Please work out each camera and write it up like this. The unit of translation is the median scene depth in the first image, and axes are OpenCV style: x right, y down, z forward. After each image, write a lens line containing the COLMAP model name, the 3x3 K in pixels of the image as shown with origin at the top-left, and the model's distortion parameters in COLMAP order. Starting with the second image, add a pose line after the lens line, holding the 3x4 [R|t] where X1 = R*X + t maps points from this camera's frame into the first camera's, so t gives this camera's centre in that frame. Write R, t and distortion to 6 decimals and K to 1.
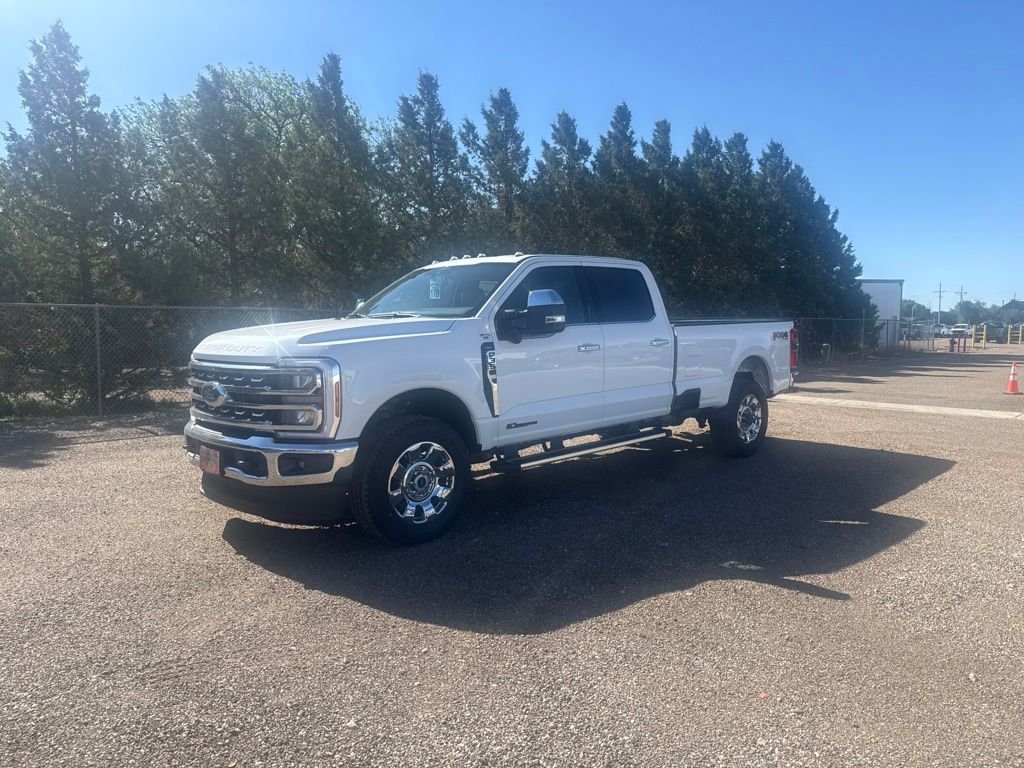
lens RADIAL K [[724.1, 0, 508.2], [0, 724.1, 378.2], [0, 0, 1]] dist [0.036766, -0.044015]
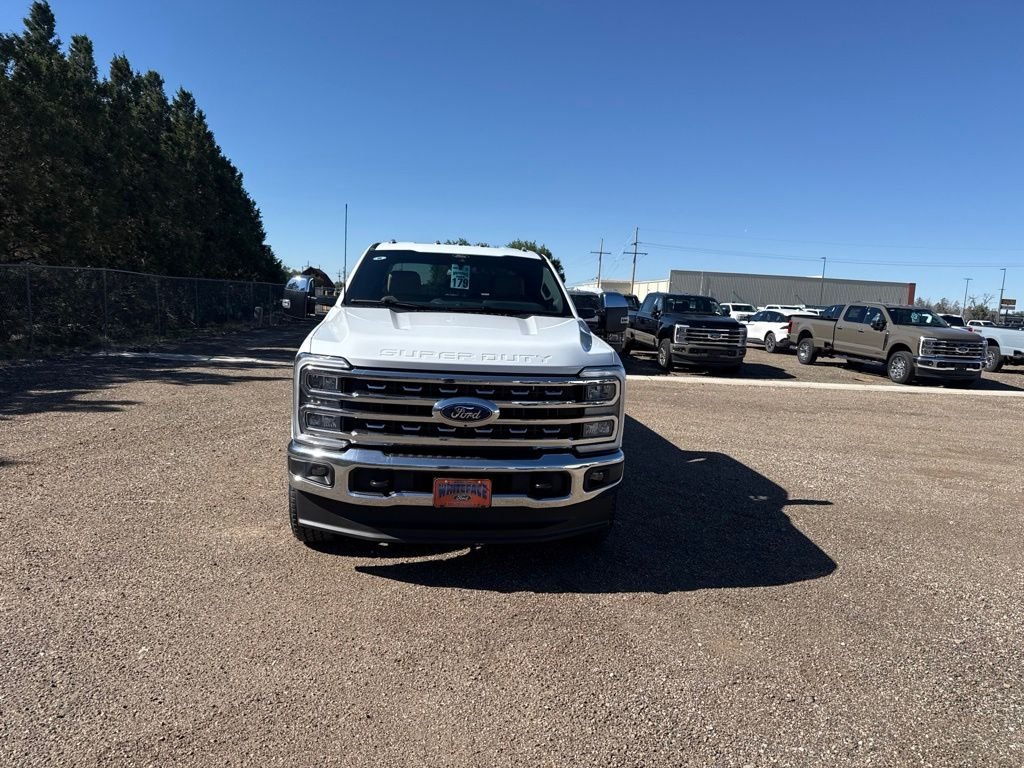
lens RADIAL K [[724.2, 0, 512.0], [0, 724.2, 384.0], [0, 0, 1]] dist [0.036596, -0.045140]
pose [[0.620759, -0.060046, 0.781699, -0.881820], [0.005187, 0.997355, 0.072493, -0.060155], [-0.783985, -0.040946, 0.619428, 0.399709]]
